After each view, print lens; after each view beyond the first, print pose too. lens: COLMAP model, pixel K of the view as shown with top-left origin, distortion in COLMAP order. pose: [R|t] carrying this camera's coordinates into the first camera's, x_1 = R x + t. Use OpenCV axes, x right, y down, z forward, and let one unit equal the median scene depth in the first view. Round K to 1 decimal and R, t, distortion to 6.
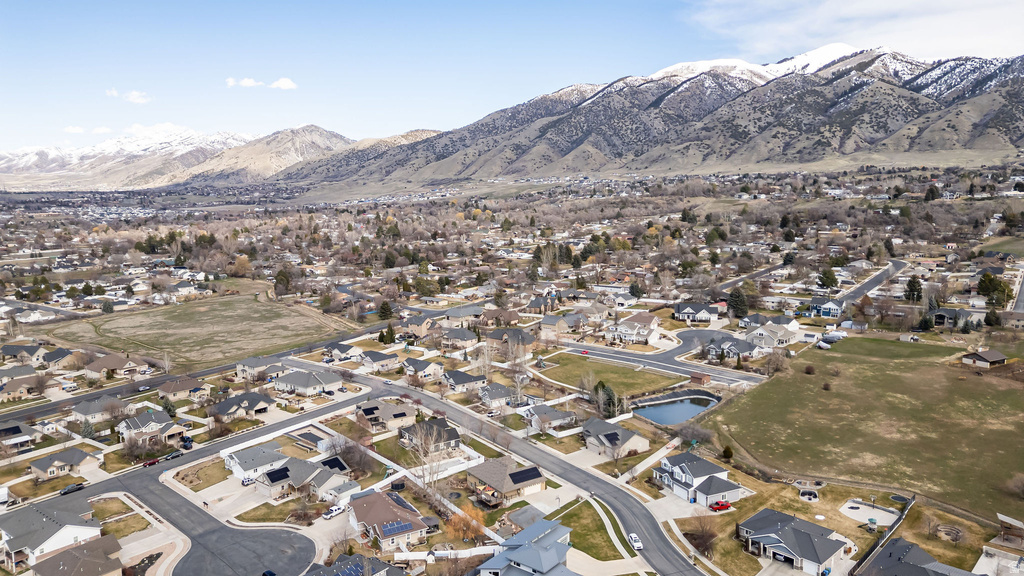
lens RADIAL K [[713.1, 0, 509.0], [0, 713.1, 294.6], [0, 0, 1]] dist [0.068967, -0.056819]
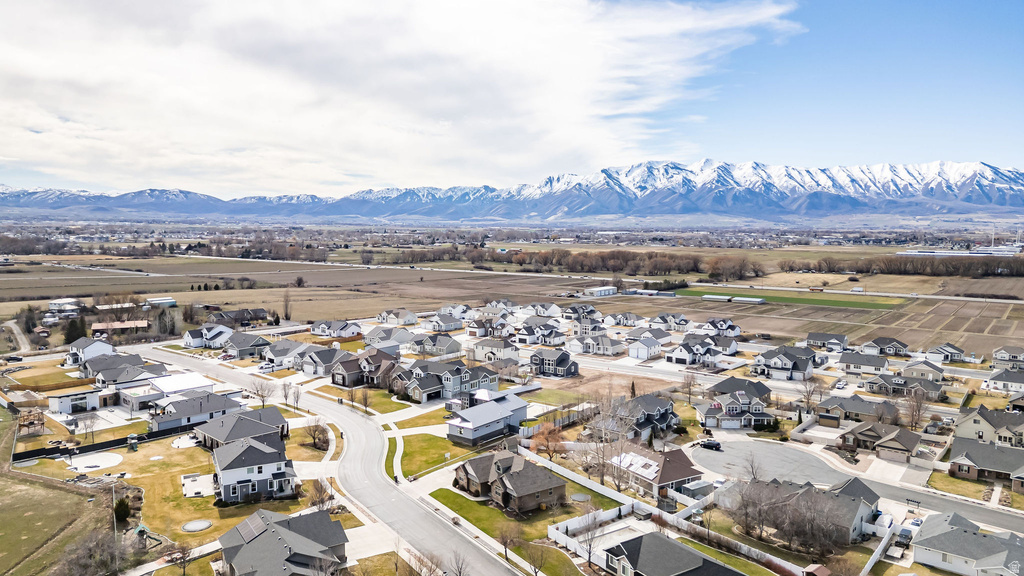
lens RADIAL K [[713.1, 0, 517.3], [0, 713.1, 272.4], [0, 0, 1]] dist [0.068967, -0.056819]
pose [[-0.999907, 0.000417, -0.013608, -0.000583], [-0.002494, 0.977005, 0.213204, -0.022073], [0.013384, 0.213218, -0.976913, 0.372633]]
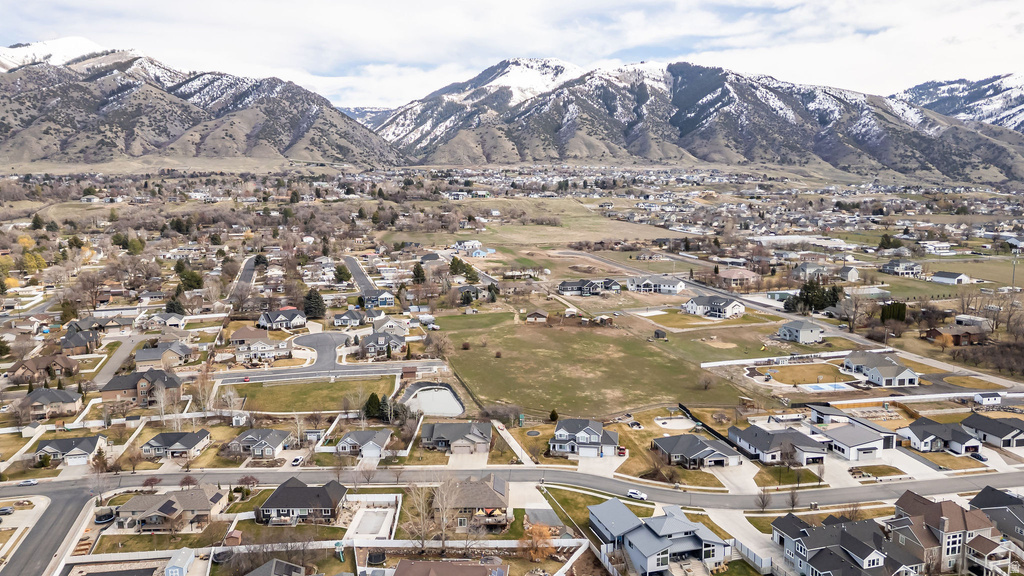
lens RADIAL K [[713.1, 0, 513.0], [0, 713.1, 301.2], [0, 0, 1]] dist [0.068967, -0.056819]
pose [[0.577018, -0.126216, 0.806920, -0.156308], [0.123044, 0.990145, 0.066888, -0.012057], [-0.807410, 0.060691, 0.586861, 0.088684]]
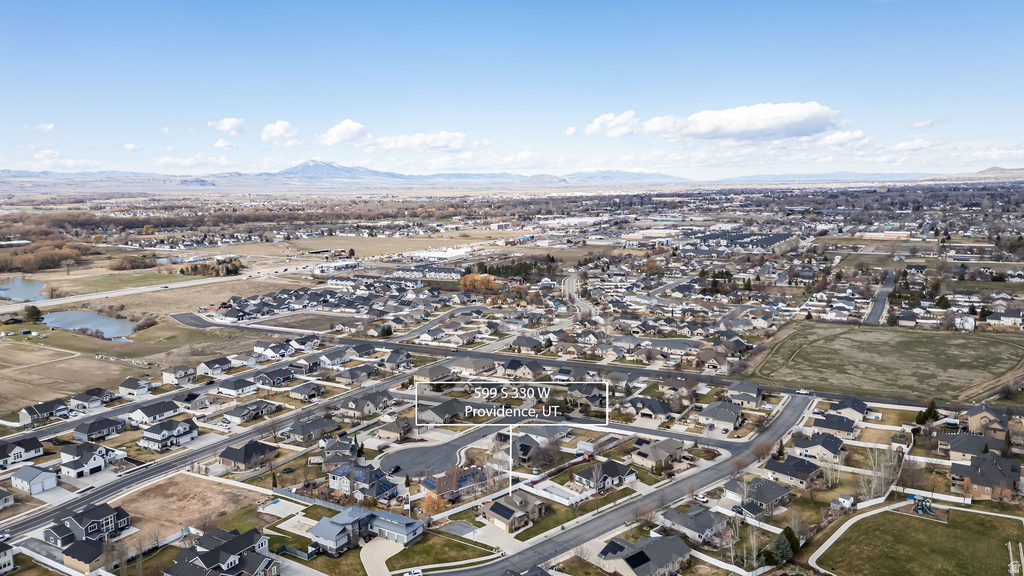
lens RADIAL K [[713.1, 0, 508.3], [0, 713.1, 280.5], [0, 0, 1]] dist [0.068967, -0.056819]
pose [[0.109376, 0.139401, -0.984177, 0.244450], [-0.132708, 0.983301, 0.124529, -0.056557], [0.985102, 0.116988, 0.126049, 0.180494]]
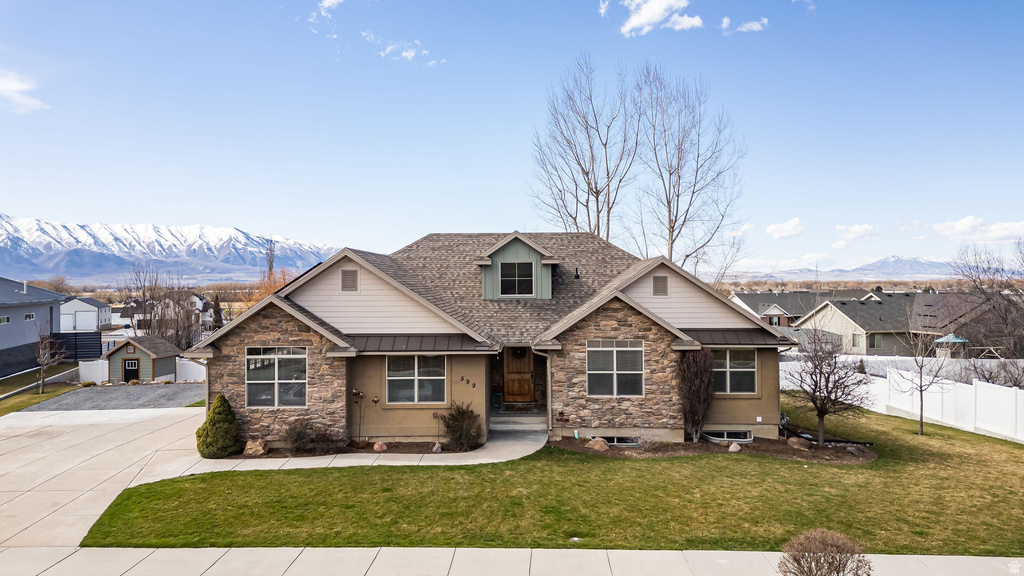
lens RADIAL K [[713.1, 0, 517.9], [0, 713.1, 292.2], [0, 0, 1]] dist [0.068967, -0.056819]
pose [[-0.579641, 0.021632, -0.814585, 0.024812], [-0.107321, 0.988913, 0.102629, 0.051612], [0.807774, 0.146910, -0.570893, 0.243782]]
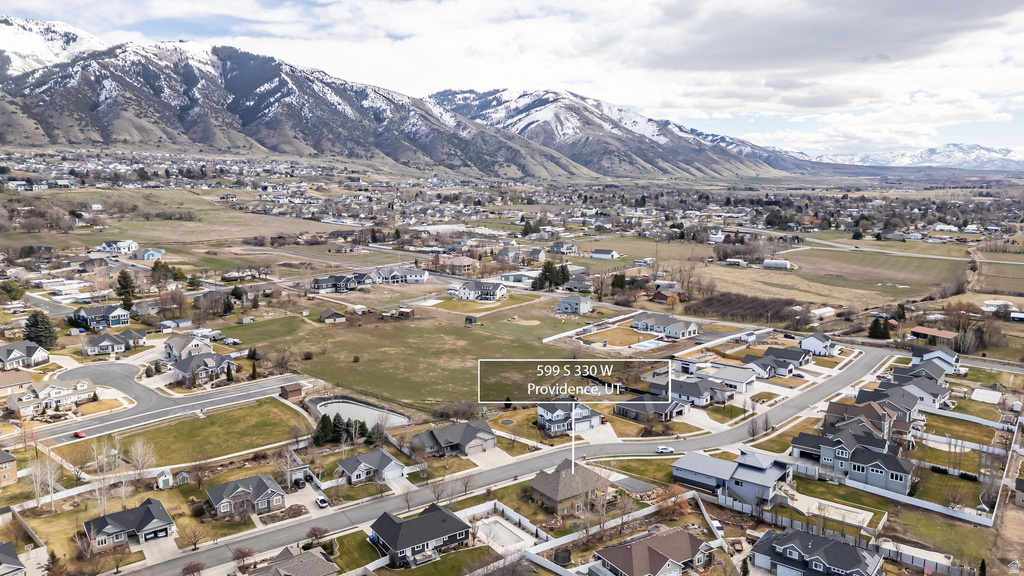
lens RADIAL K [[713.1, 0, 507.4], [0, 713.1, 310.2], [0, 0, 1]] dist [0.068967, -0.056819]
pose [[0.004478, -0.176225, 0.984340, -0.203203], [0.147799, 0.973655, 0.173640, -0.033286], [-0.989007, 0.144707, 0.030406, 0.229730]]
